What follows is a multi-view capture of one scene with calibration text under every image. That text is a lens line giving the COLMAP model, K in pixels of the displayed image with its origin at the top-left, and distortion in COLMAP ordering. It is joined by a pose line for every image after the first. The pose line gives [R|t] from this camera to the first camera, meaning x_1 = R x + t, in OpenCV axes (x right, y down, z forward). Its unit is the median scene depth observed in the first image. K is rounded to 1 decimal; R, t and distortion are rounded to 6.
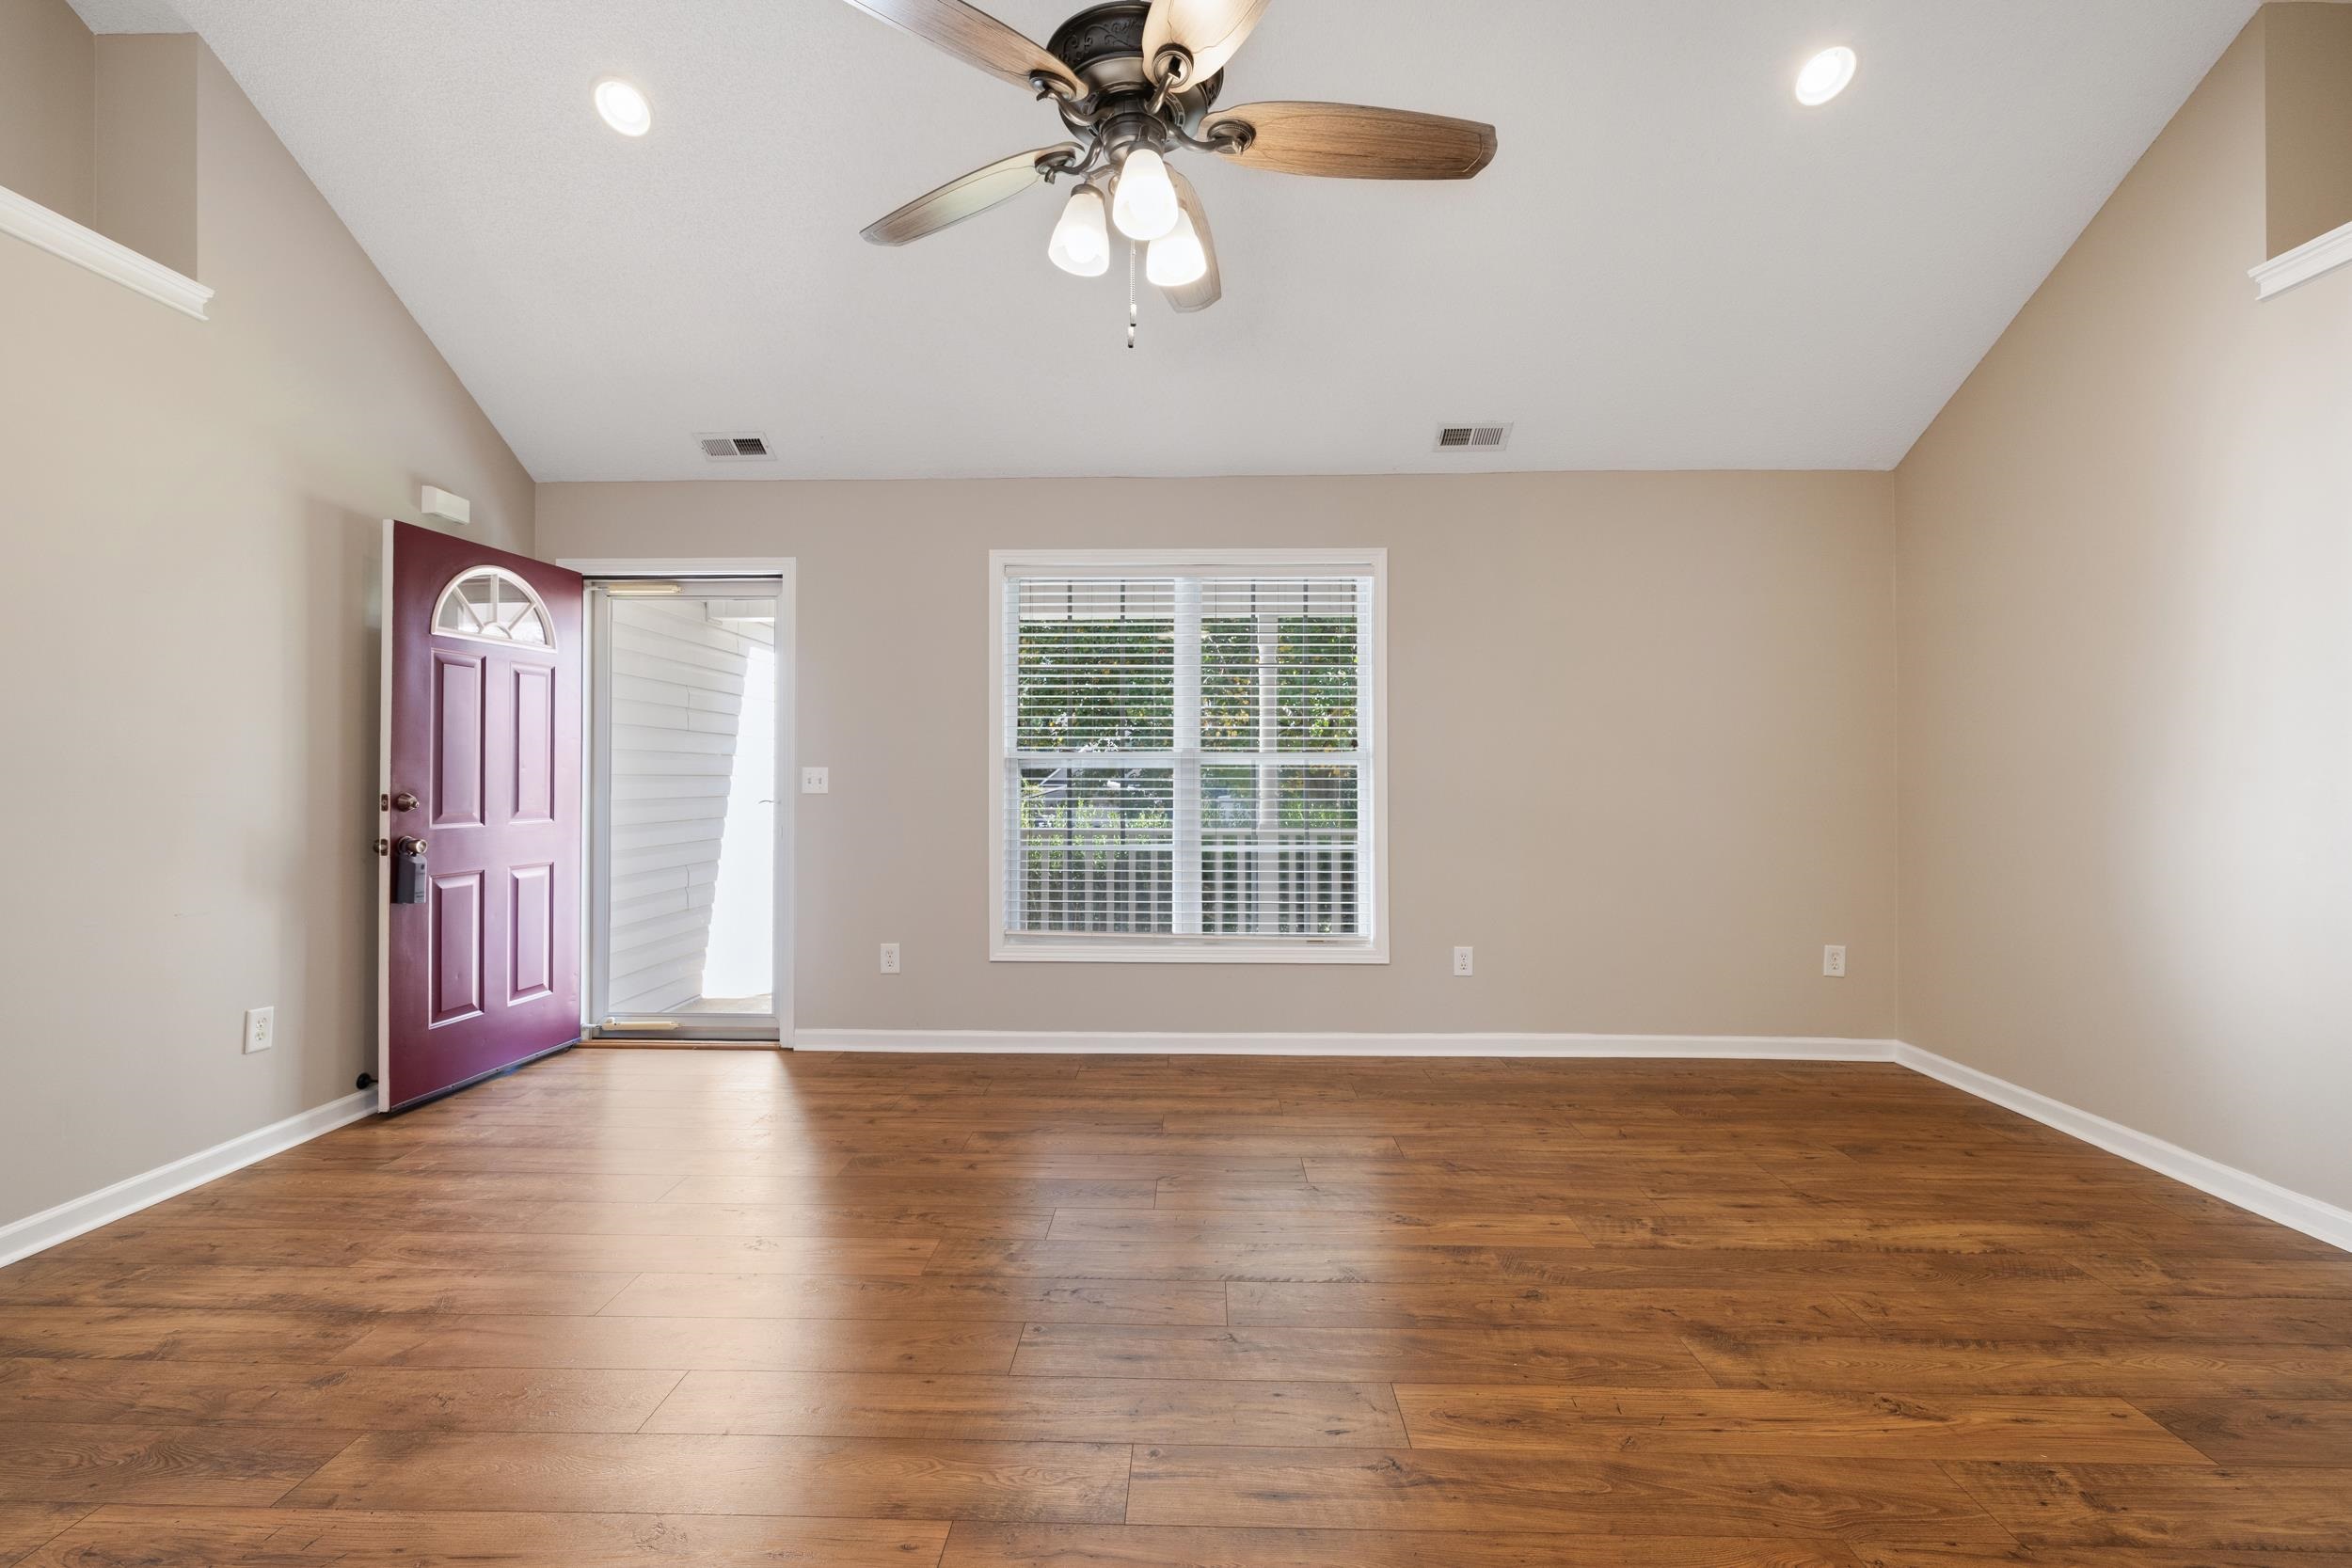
lens RADIAL K [[989.9, 0, 1173.2], [0, 989.9, 777.6], [0, 0, 1]] dist [0.000041, 0.000158]
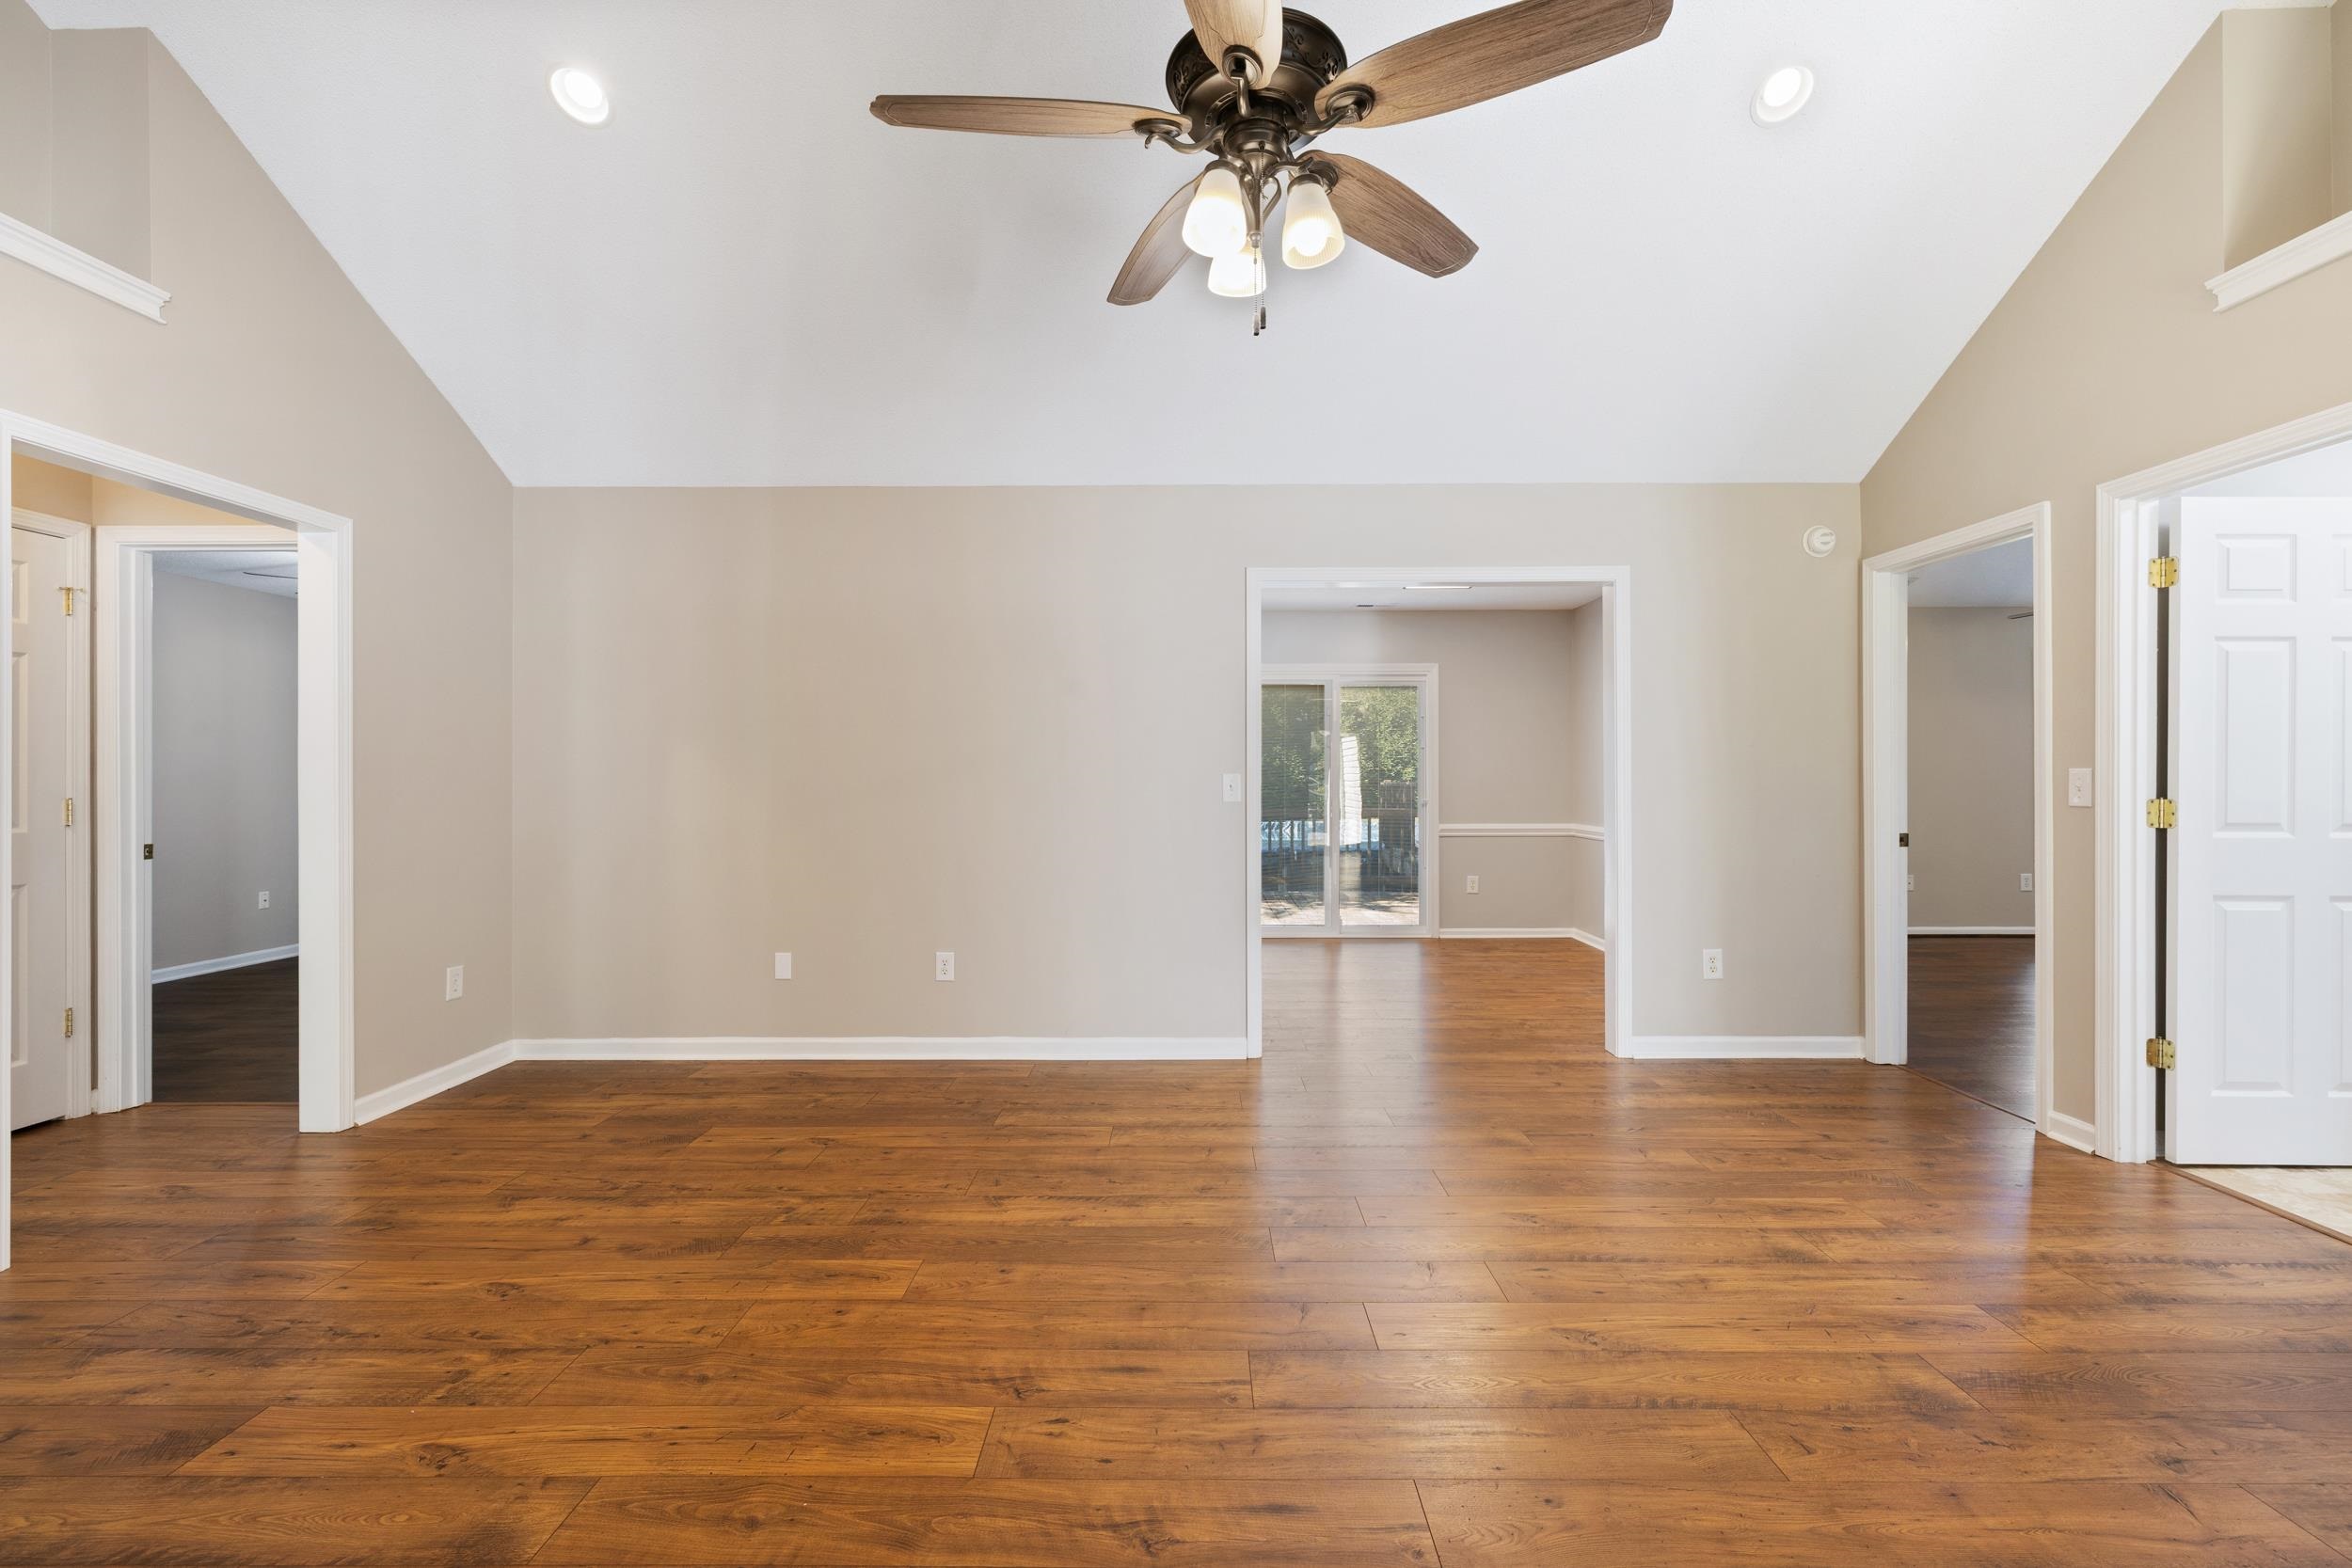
lens RADIAL K [[989.9, 0, 1182.3], [0, 989.9, 775.3], [0, 0, 1]] dist [0.000041, 0.000158]
pose [[-0.999914, -0.000662, -0.013132, 0.050286], [-0.000678, 0.999999, 0.001171, -0.011976], [0.013131, 0.001180, -0.999913, 2.027925]]
